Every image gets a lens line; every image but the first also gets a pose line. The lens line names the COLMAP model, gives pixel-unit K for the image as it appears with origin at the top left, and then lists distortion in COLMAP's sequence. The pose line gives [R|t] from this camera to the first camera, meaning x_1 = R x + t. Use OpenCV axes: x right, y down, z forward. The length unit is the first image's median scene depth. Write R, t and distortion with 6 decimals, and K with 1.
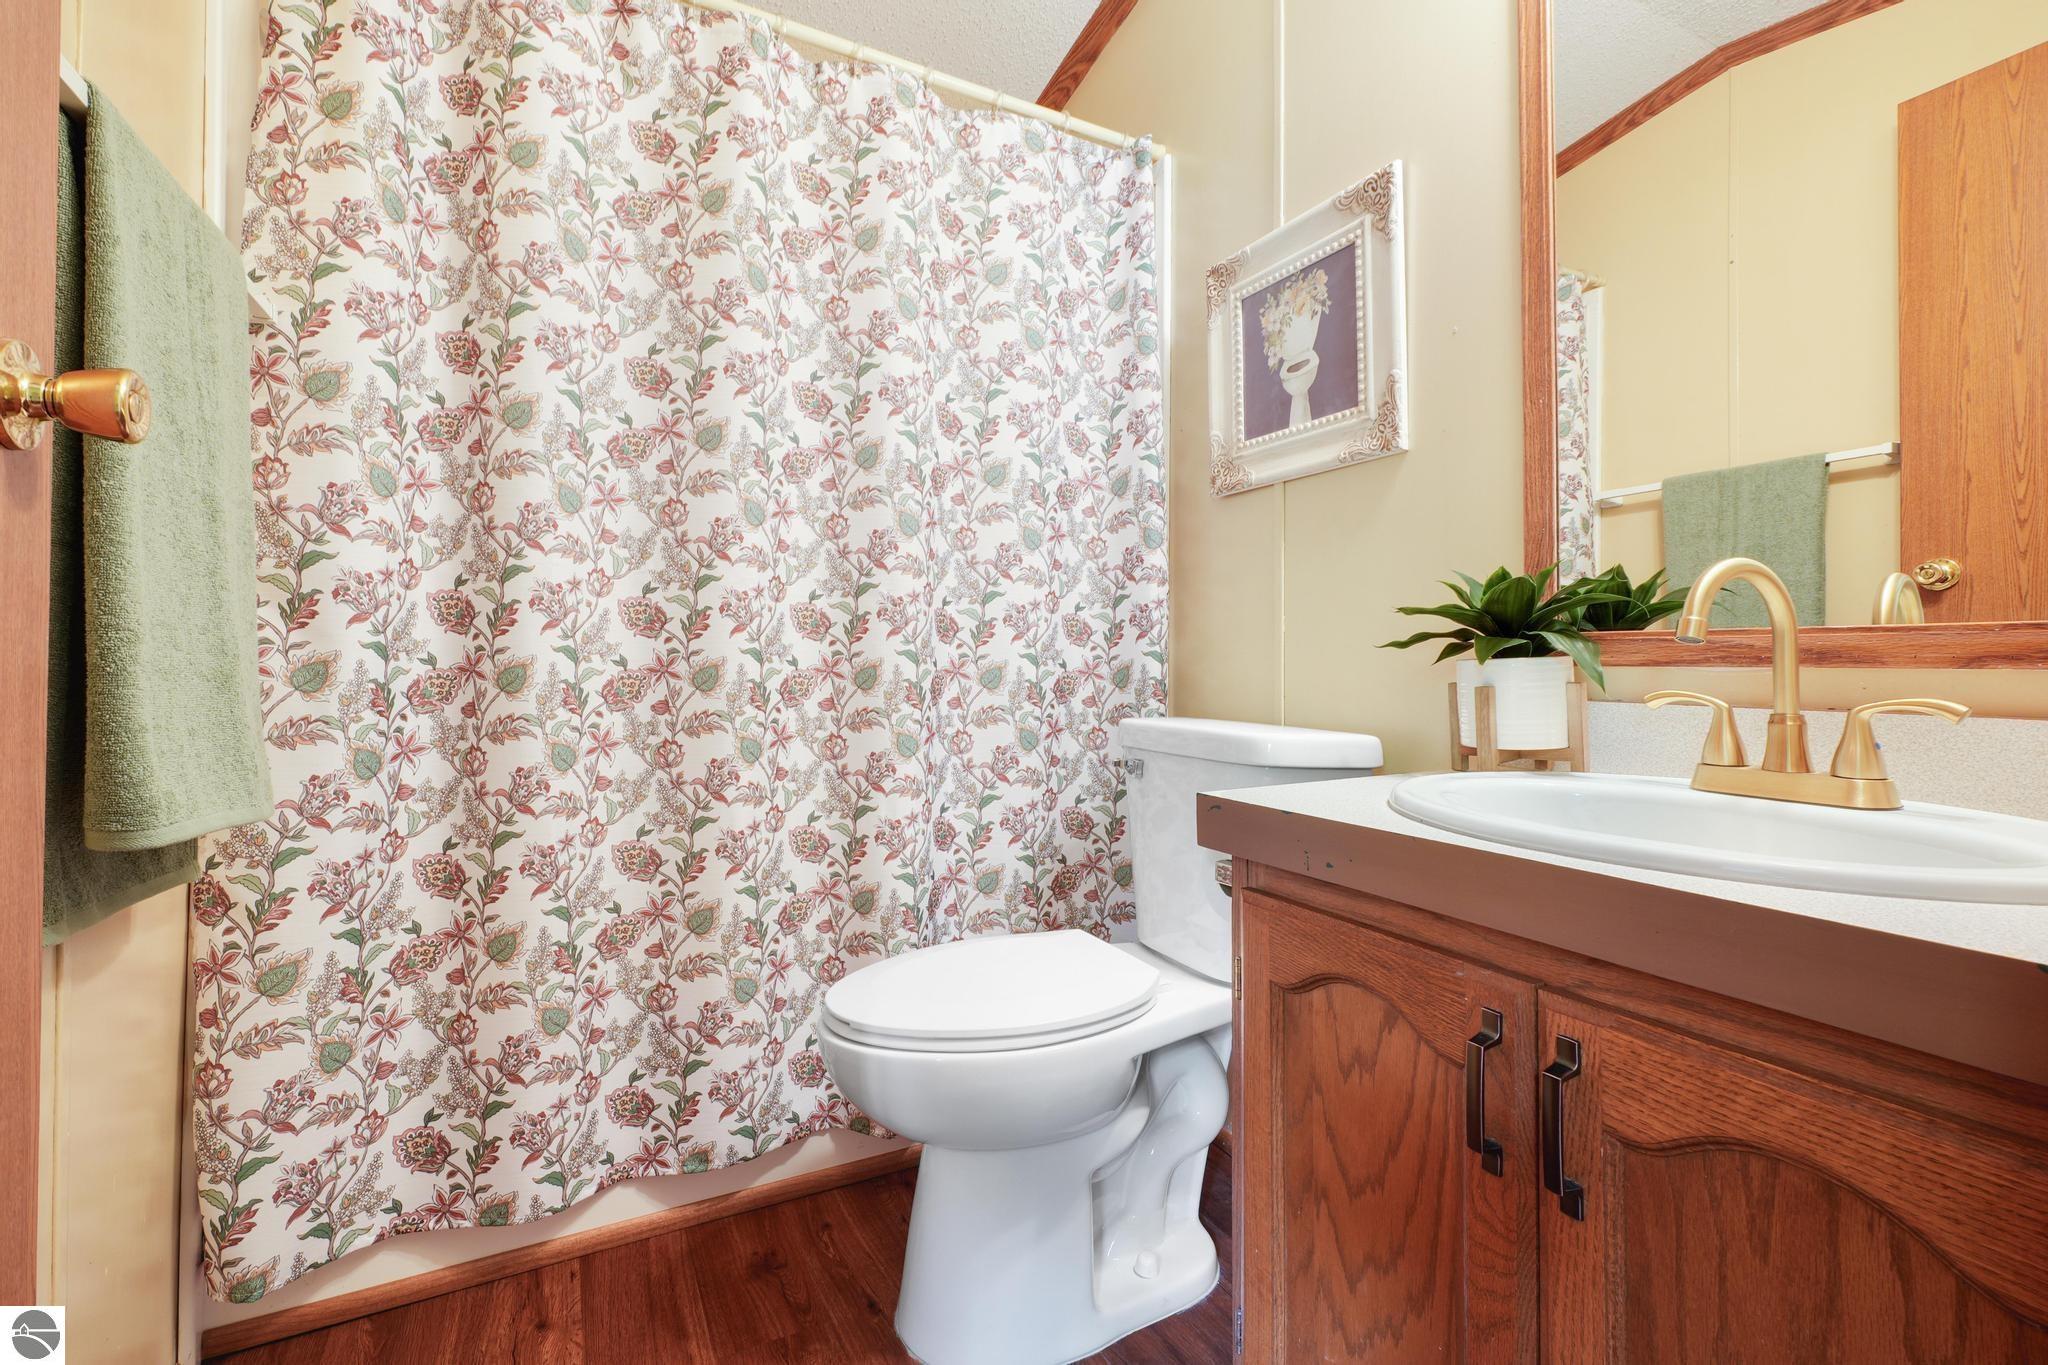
lens RADIAL K [[891.3, 0, 1025.2], [0, 891.3, 665.3], [0, 0, 1]] dist [-0.010245, 0.004895]
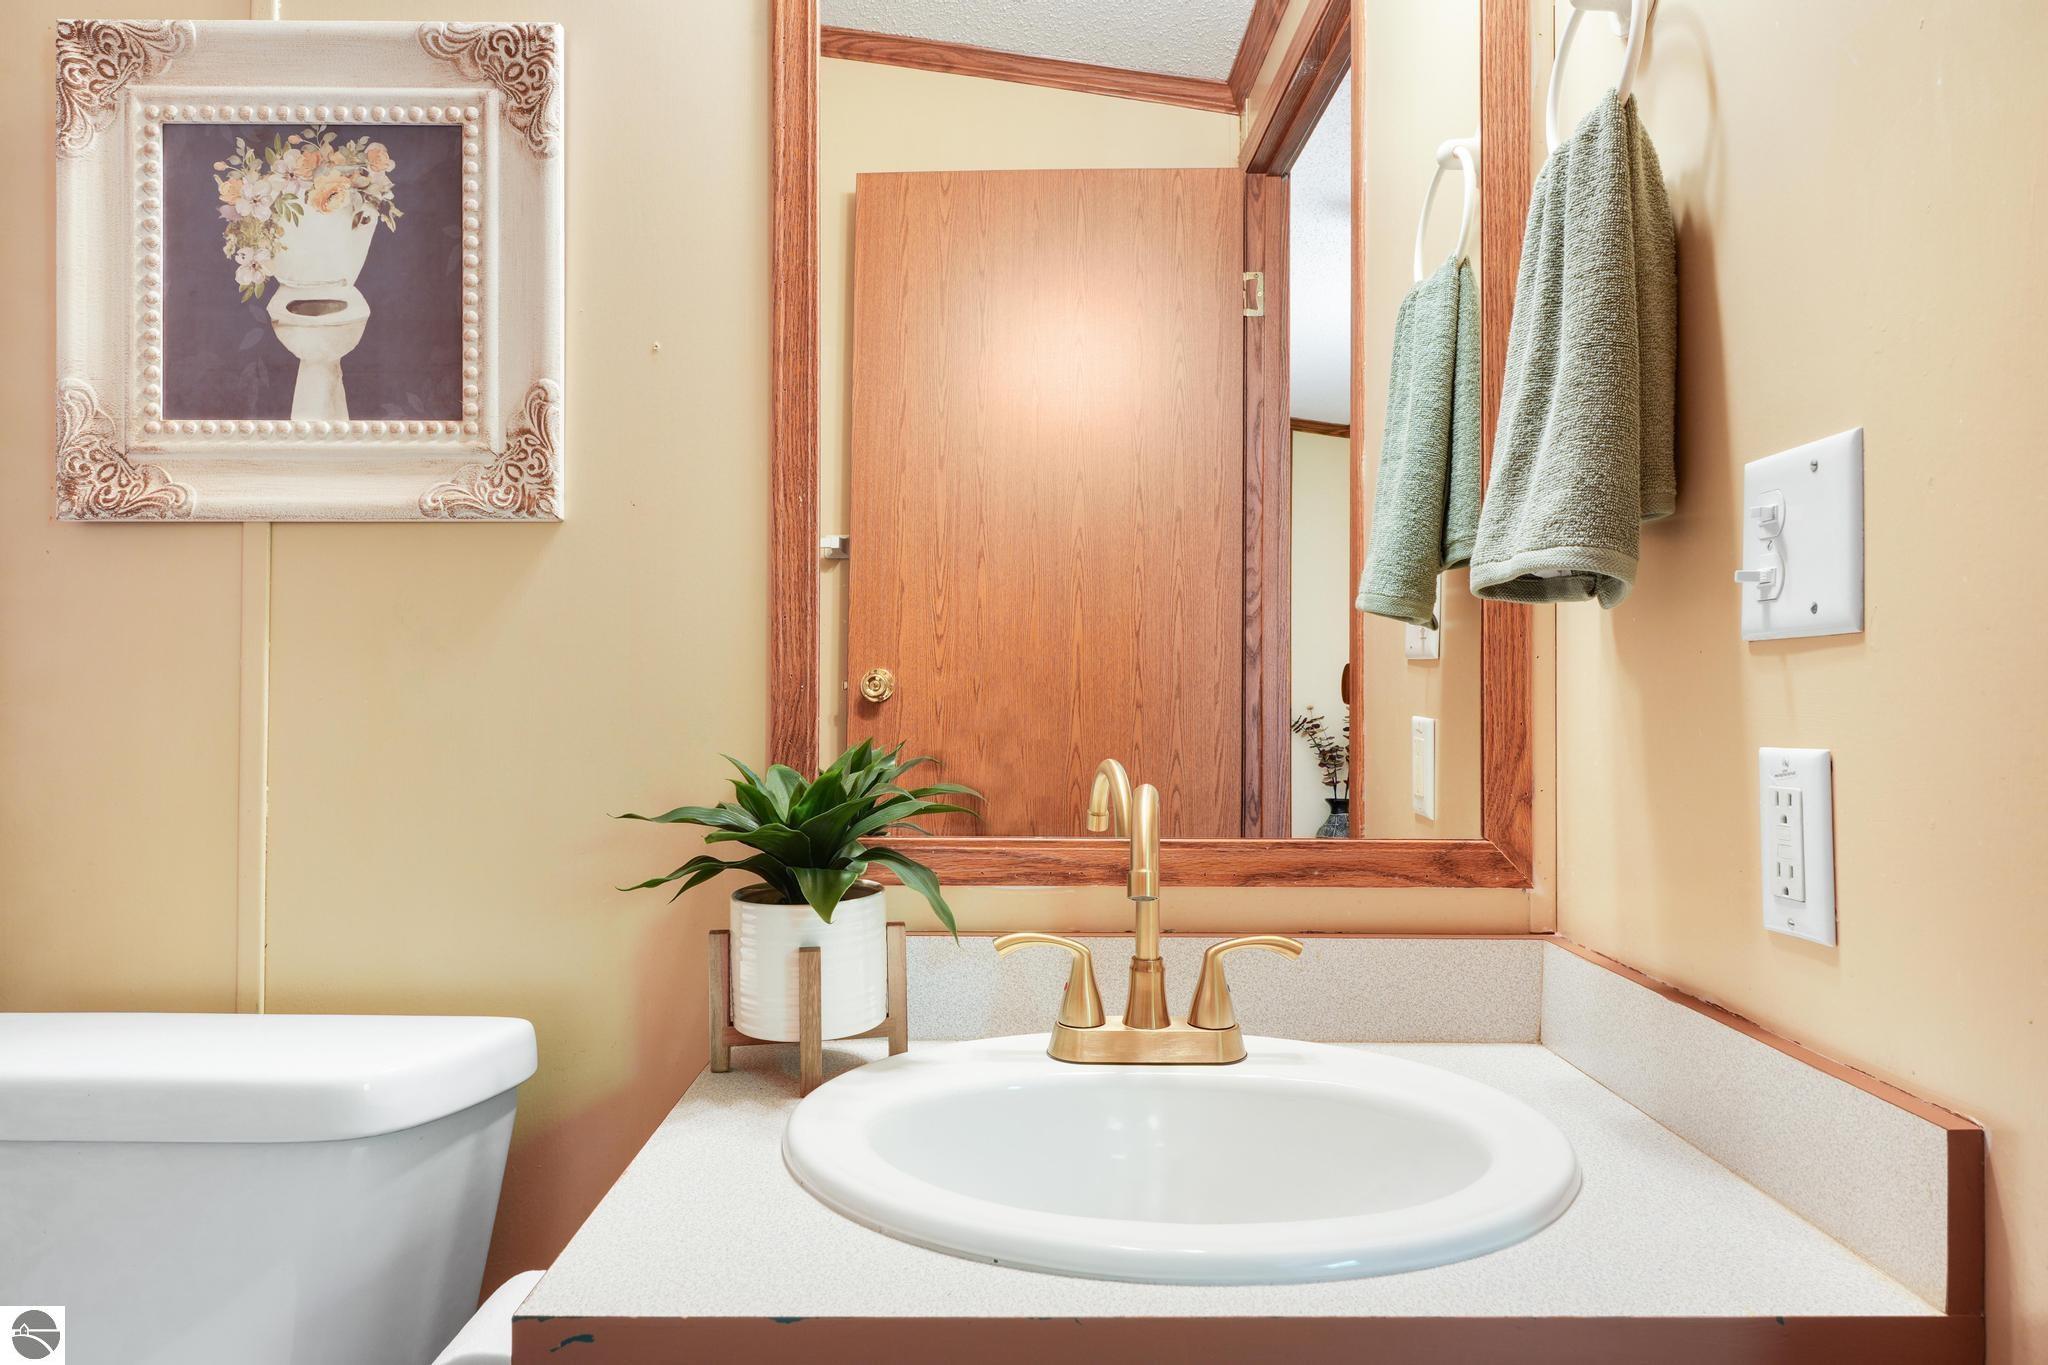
lens RADIAL K [[1316.1, 0, 1019.4], [0, 1316.1, 688.2], [0, 0, 1]] dist [-0.007275, 0.000488]
pose [[0.463296, 0.010207, 0.886145, -0.179661], [0.005718, 0.999878, -0.014506, -0.104802], [-0.886185, 0.011787, 0.463181, 0.298324]]
